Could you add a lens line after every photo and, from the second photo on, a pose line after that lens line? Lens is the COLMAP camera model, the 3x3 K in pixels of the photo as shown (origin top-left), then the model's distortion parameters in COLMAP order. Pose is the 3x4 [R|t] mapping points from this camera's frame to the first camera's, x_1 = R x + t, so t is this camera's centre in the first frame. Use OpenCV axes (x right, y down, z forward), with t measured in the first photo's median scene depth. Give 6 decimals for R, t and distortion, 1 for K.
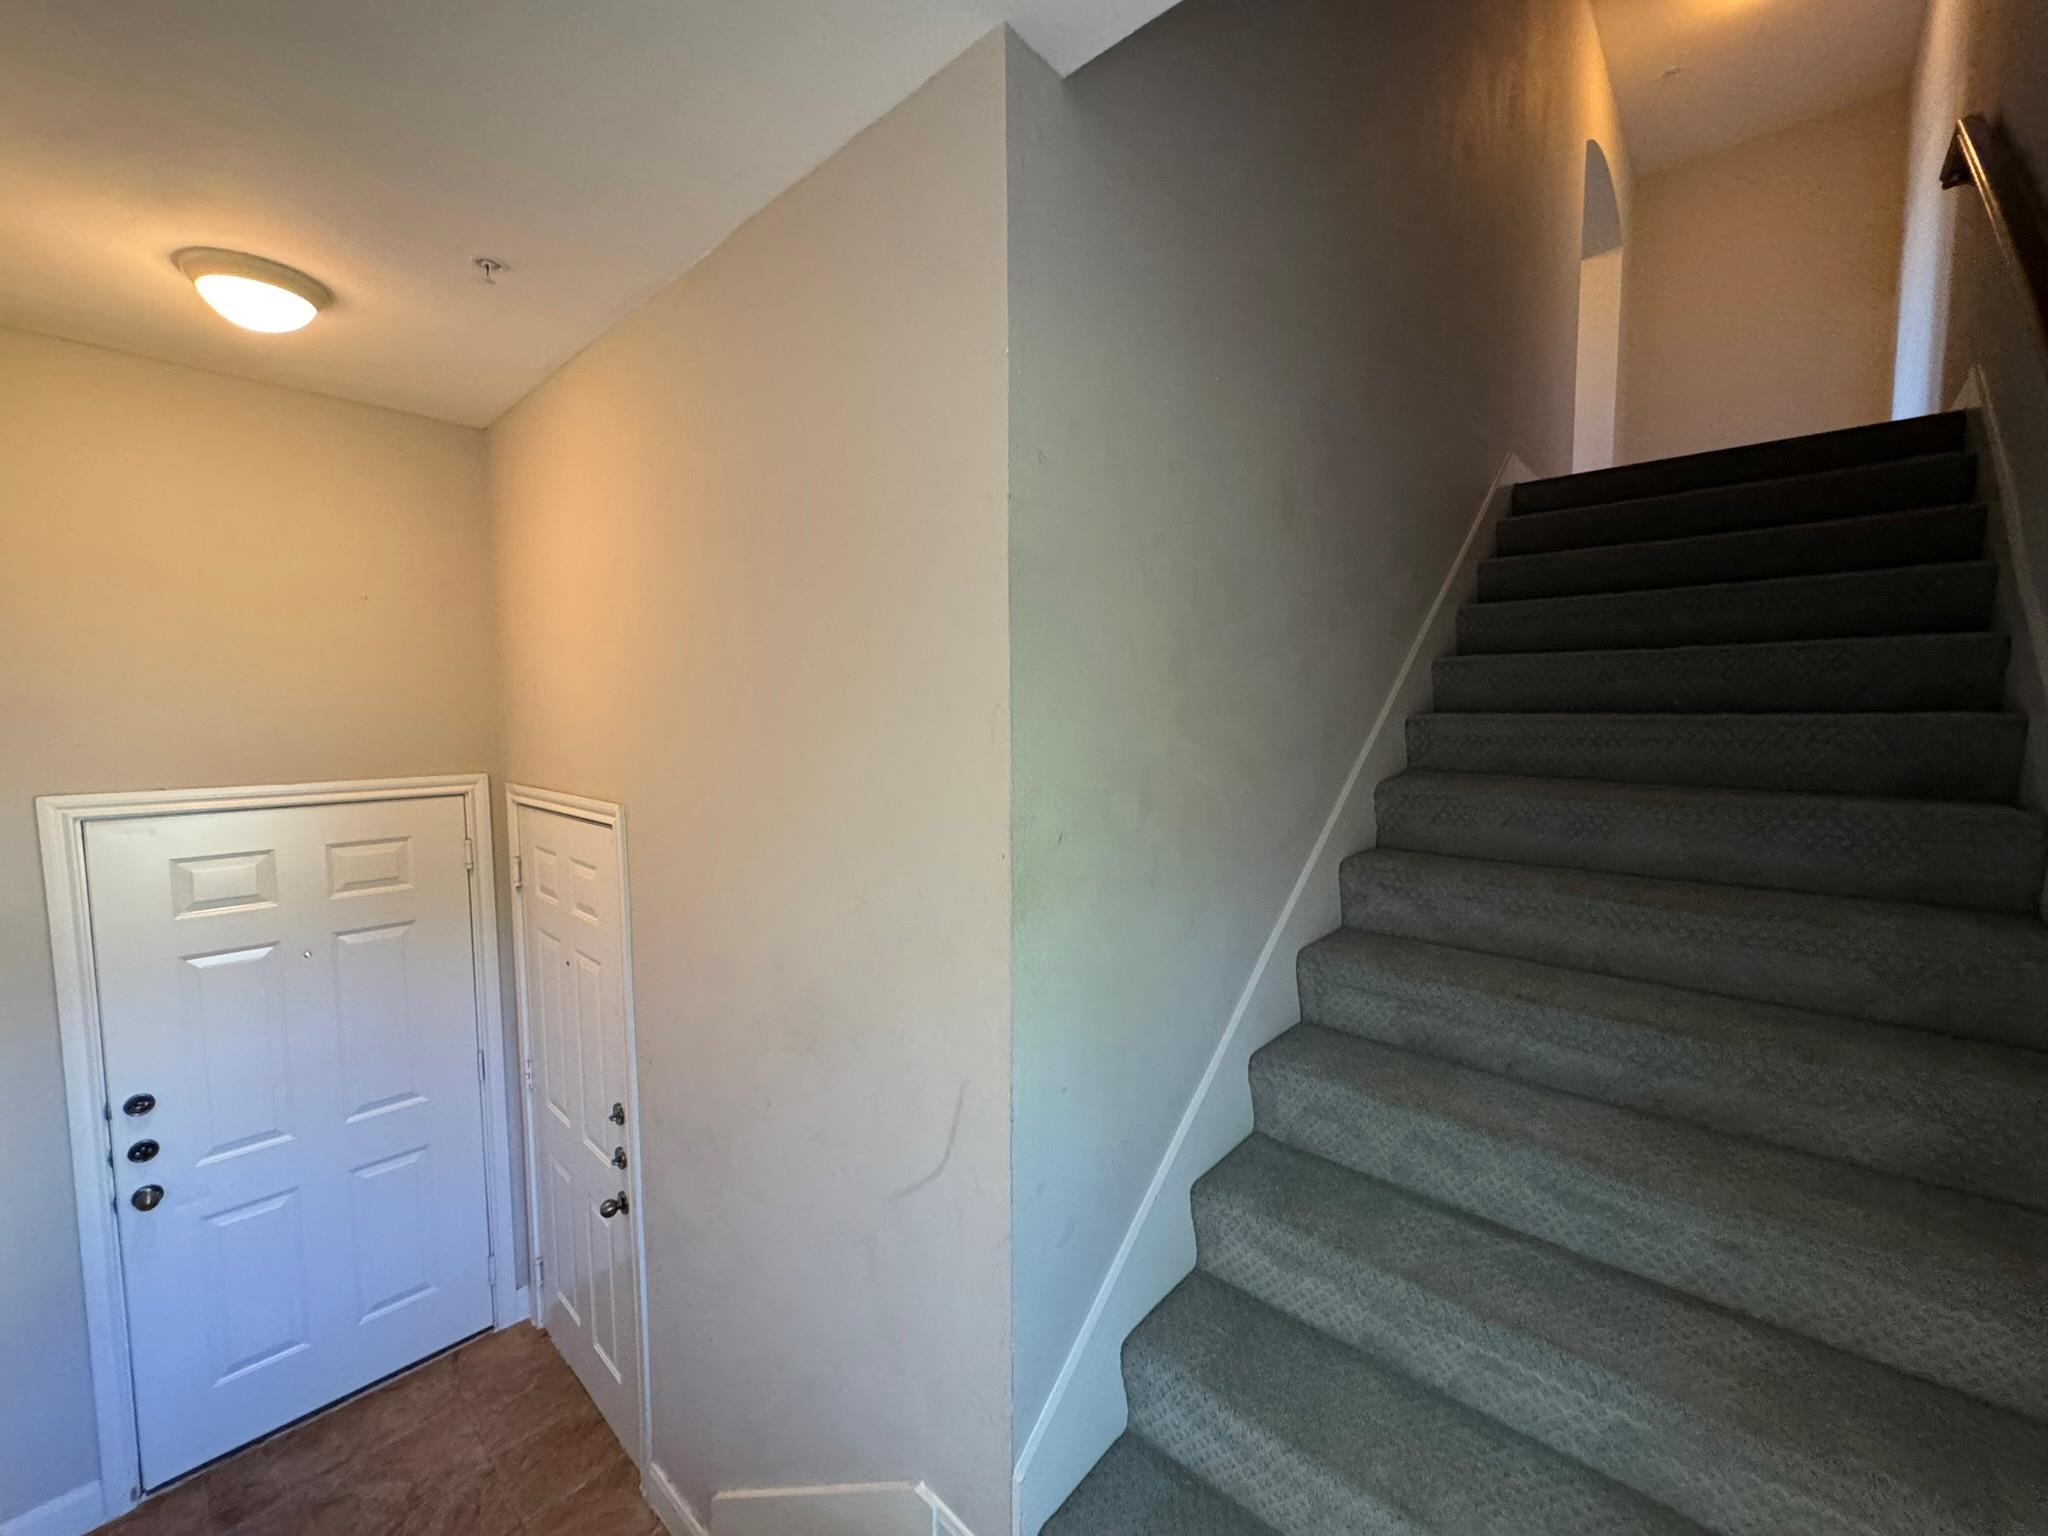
lens RADIAL K [[818.6, 0, 1021.5], [0, 818.6, 765.6], [0, 0, 1]] dist [-0.001227, 0.000020]
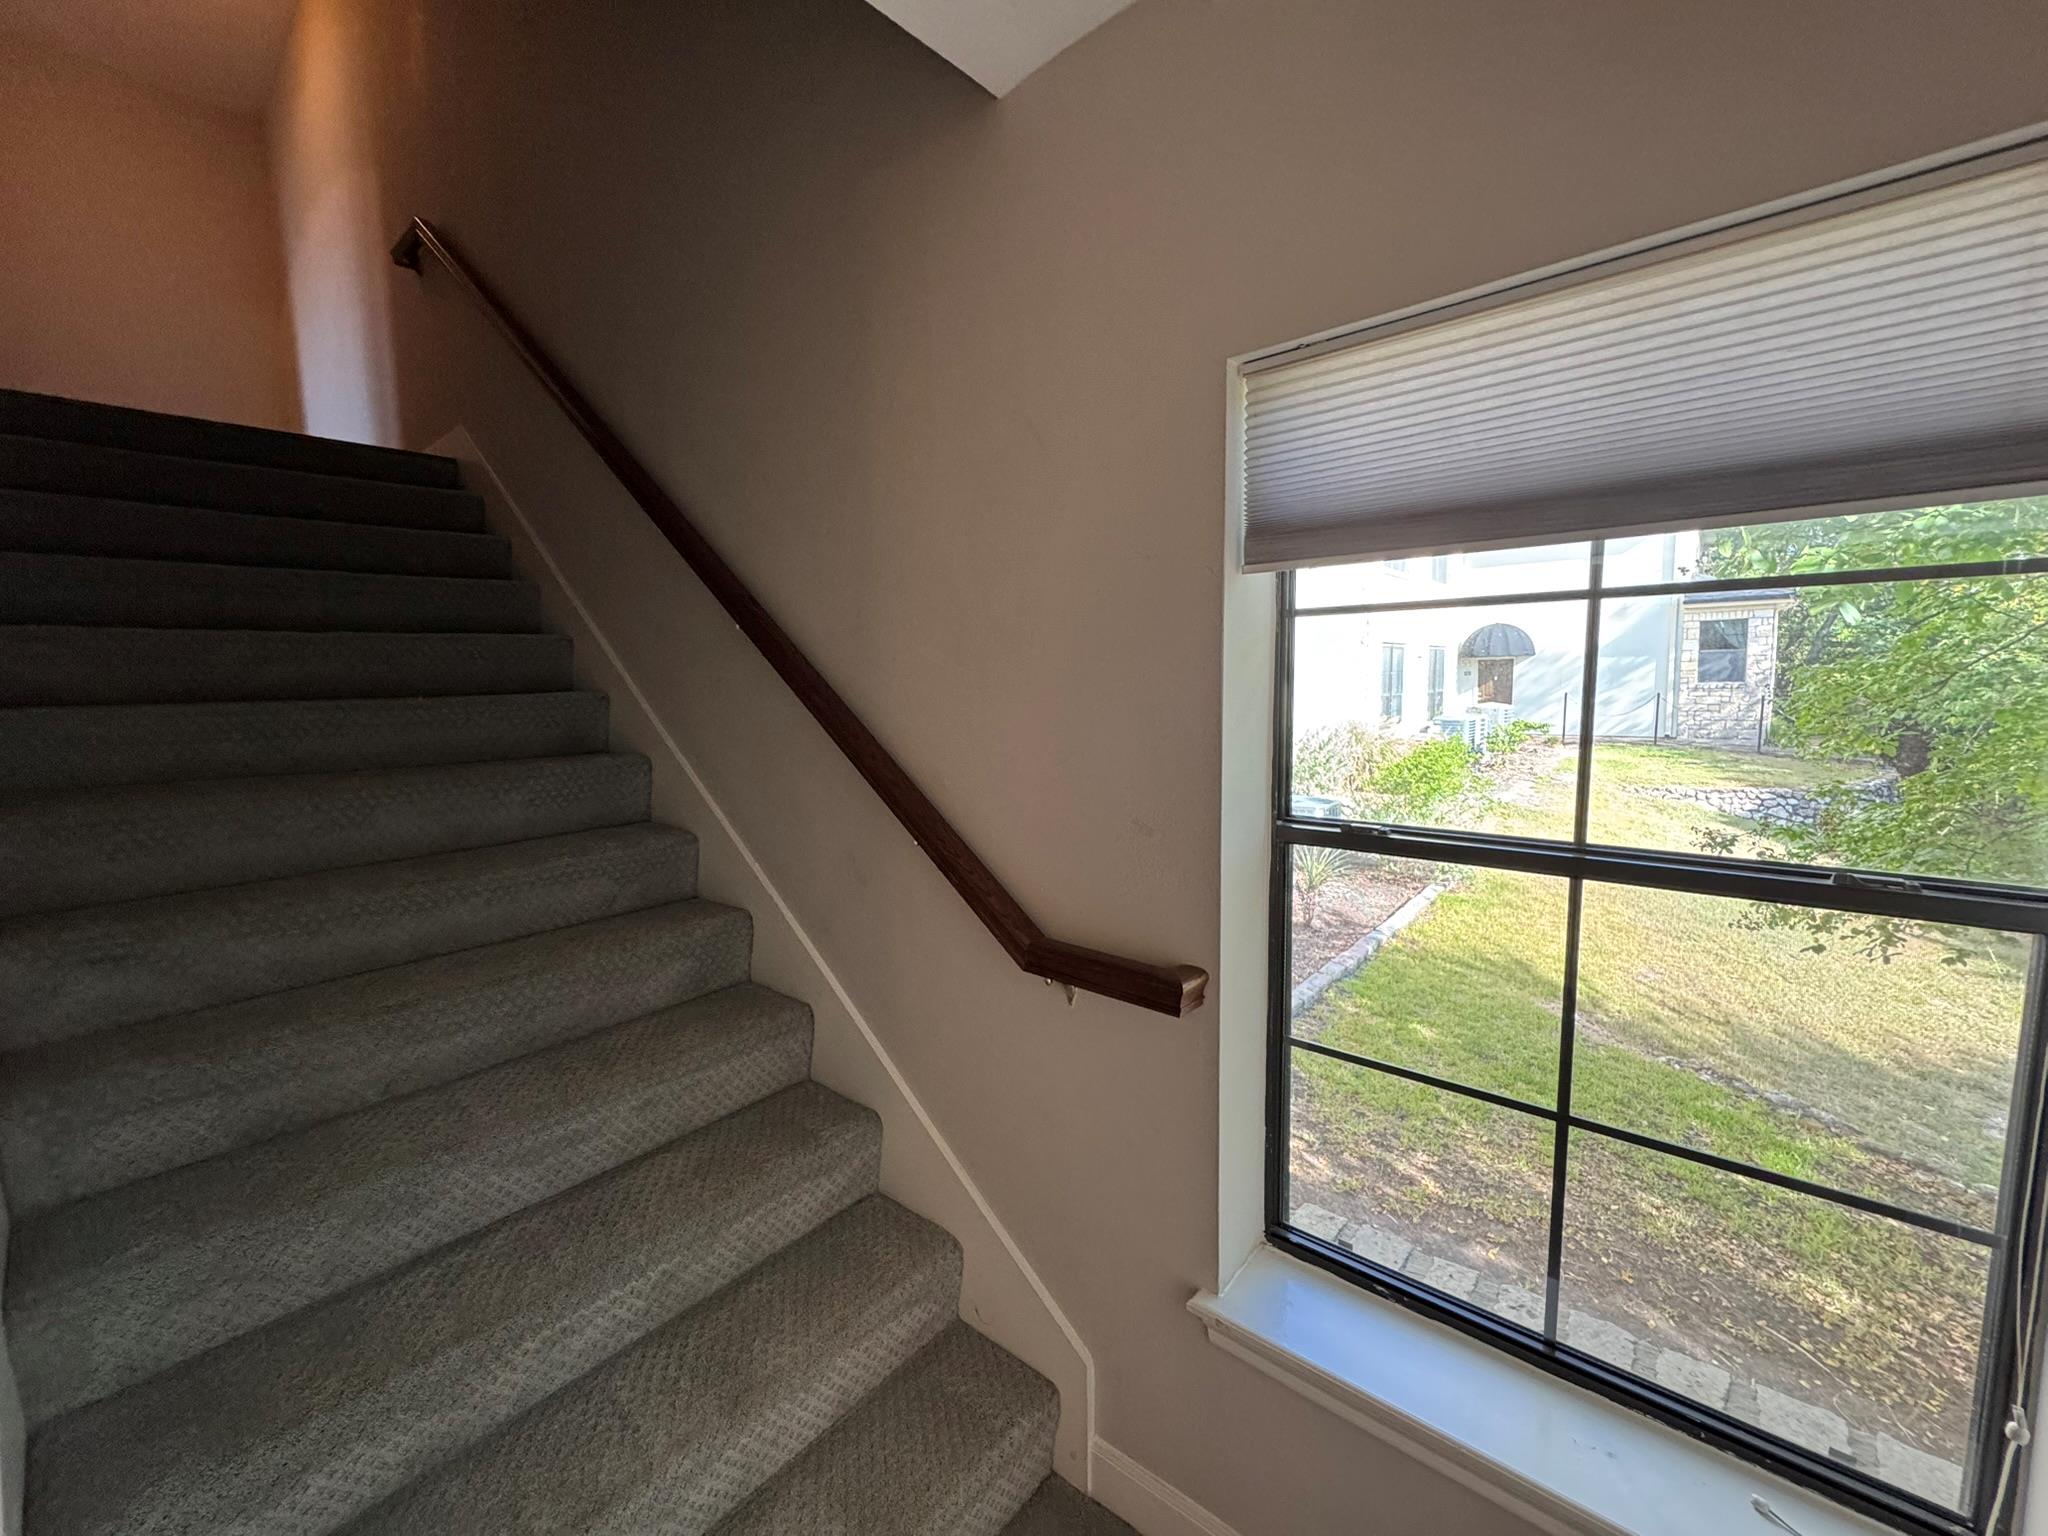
lens RADIAL K [[818.6, 0, 1021.5], [0, 818.6, 765.6], [0, 0, 1]] dist [-0.001227, 0.000020]
pose [[-0.024569, -0.103056, 0.994372, -0.310194], [0.096550, 0.989778, 0.104965, -0.013945], [-0.995025, 0.098586, -0.014368, 0.314967]]
